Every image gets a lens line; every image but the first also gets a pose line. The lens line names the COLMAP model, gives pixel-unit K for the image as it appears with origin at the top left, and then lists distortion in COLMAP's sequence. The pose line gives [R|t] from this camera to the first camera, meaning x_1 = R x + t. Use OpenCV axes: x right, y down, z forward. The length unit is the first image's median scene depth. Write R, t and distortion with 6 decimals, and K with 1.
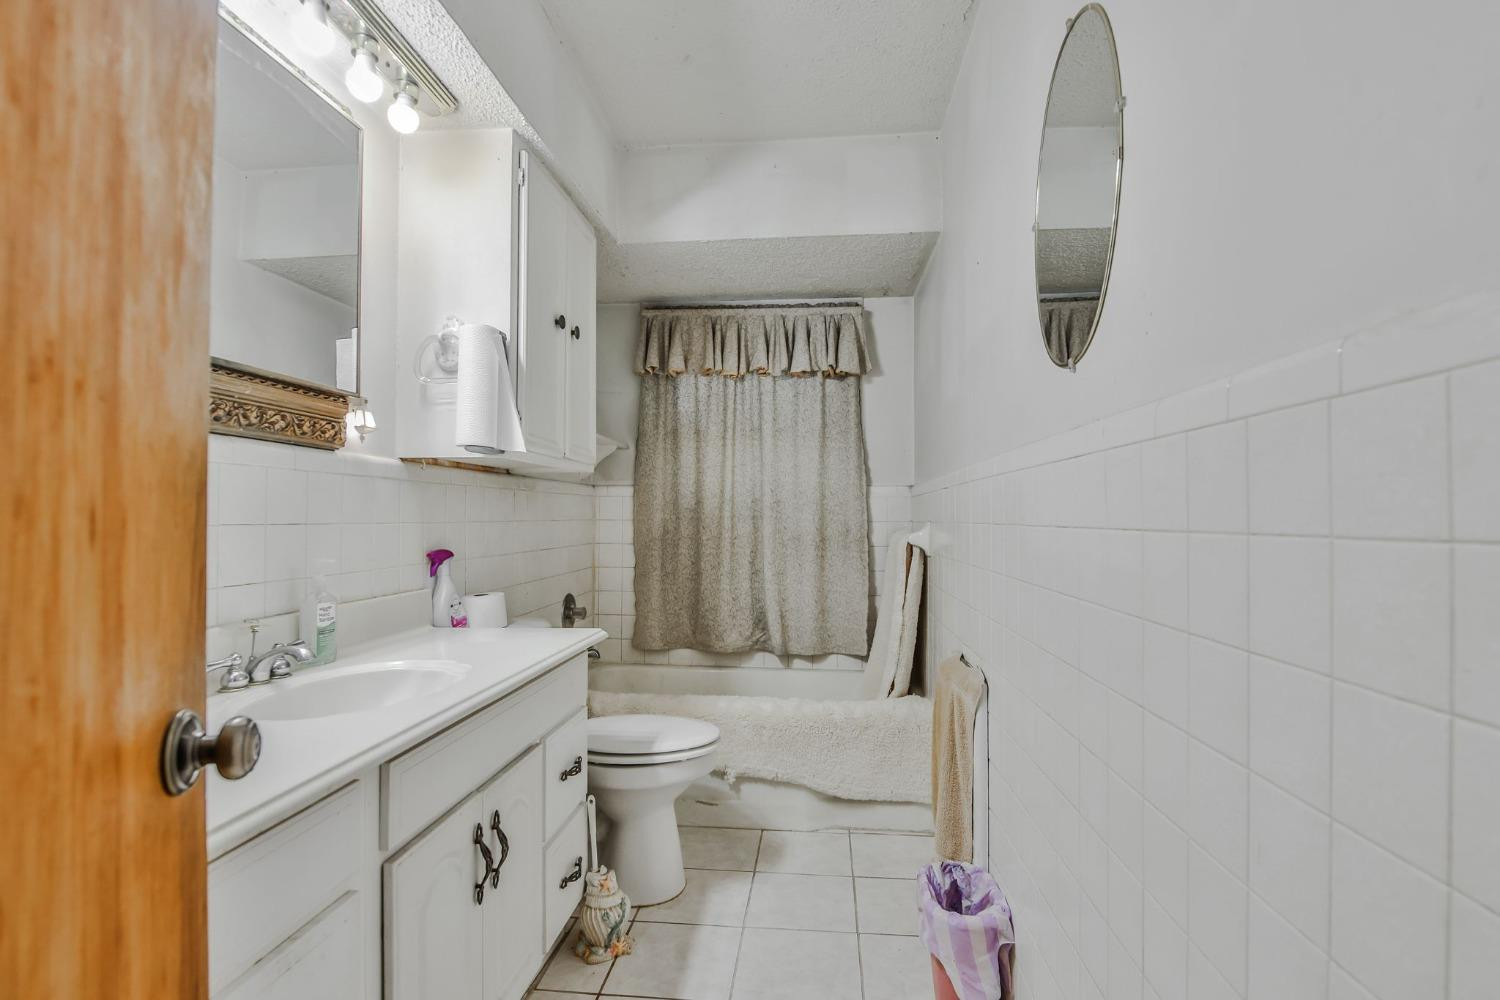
lens RADIAL K [[736.6, 0, 747.0], [0, 736.6, 507.6], [0, 0, 1]] dist [-0.000865, -0.003770]
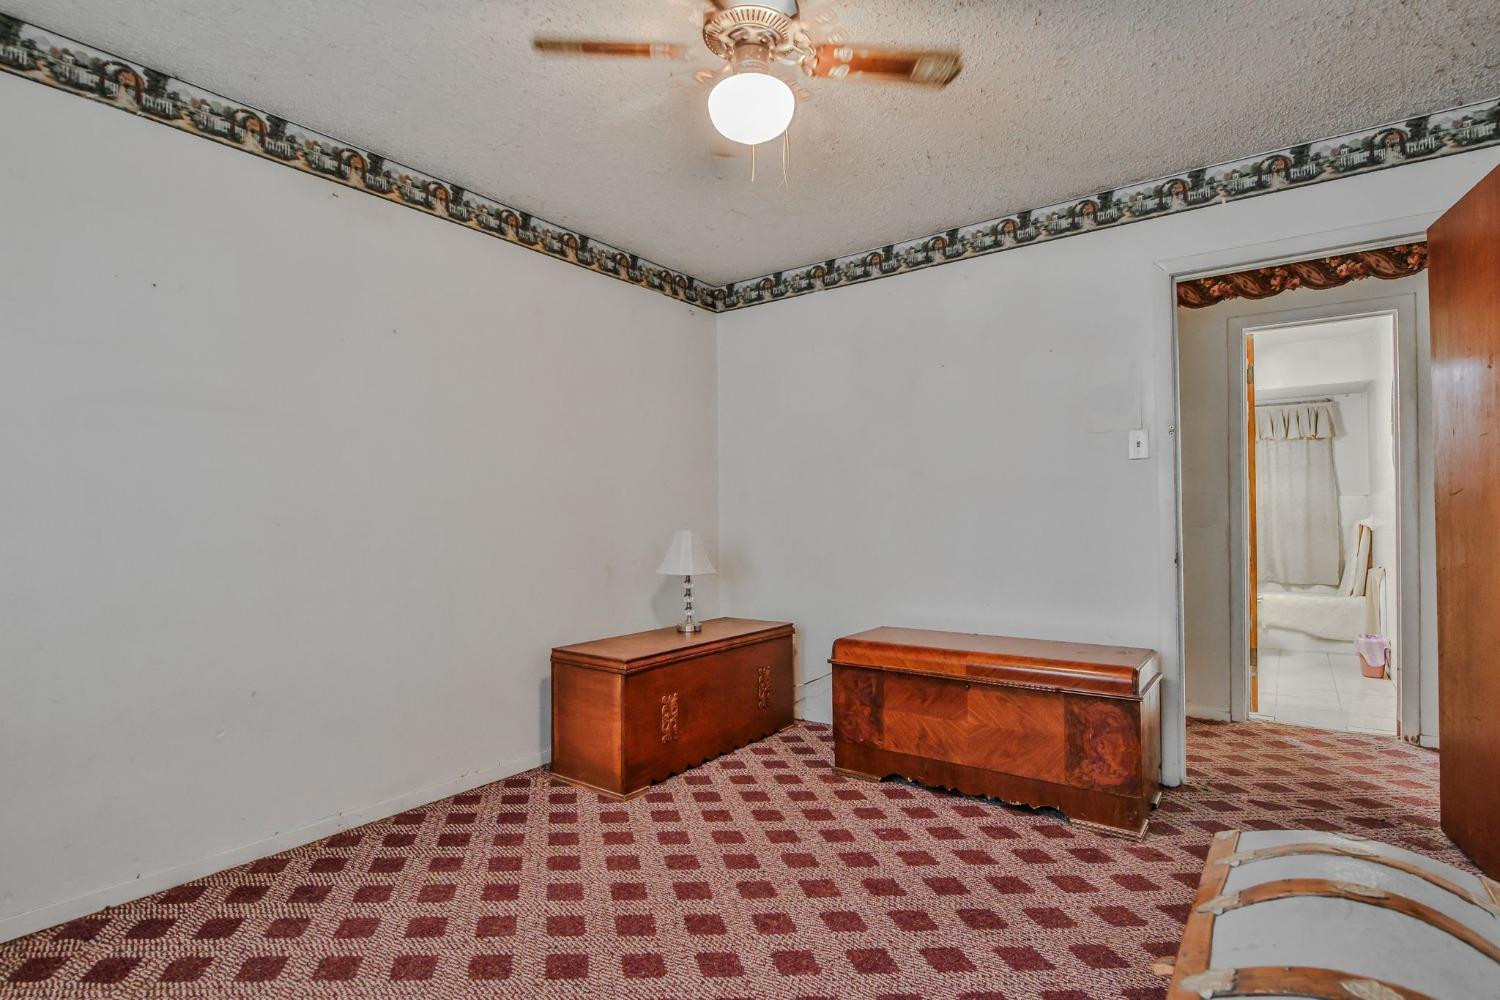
lens RADIAL K [[736.6, 0, 754.7], [0, 736.6, 511.2], [0, 0, 1]] dist [-0.000865, -0.003770]
pose [[0.861879, -0.015876, -0.506866, -0.170811], [0.019644, 0.999805, 0.002086, -0.023312], [0.506734, -0.011755, 0.862022, -1.389233]]
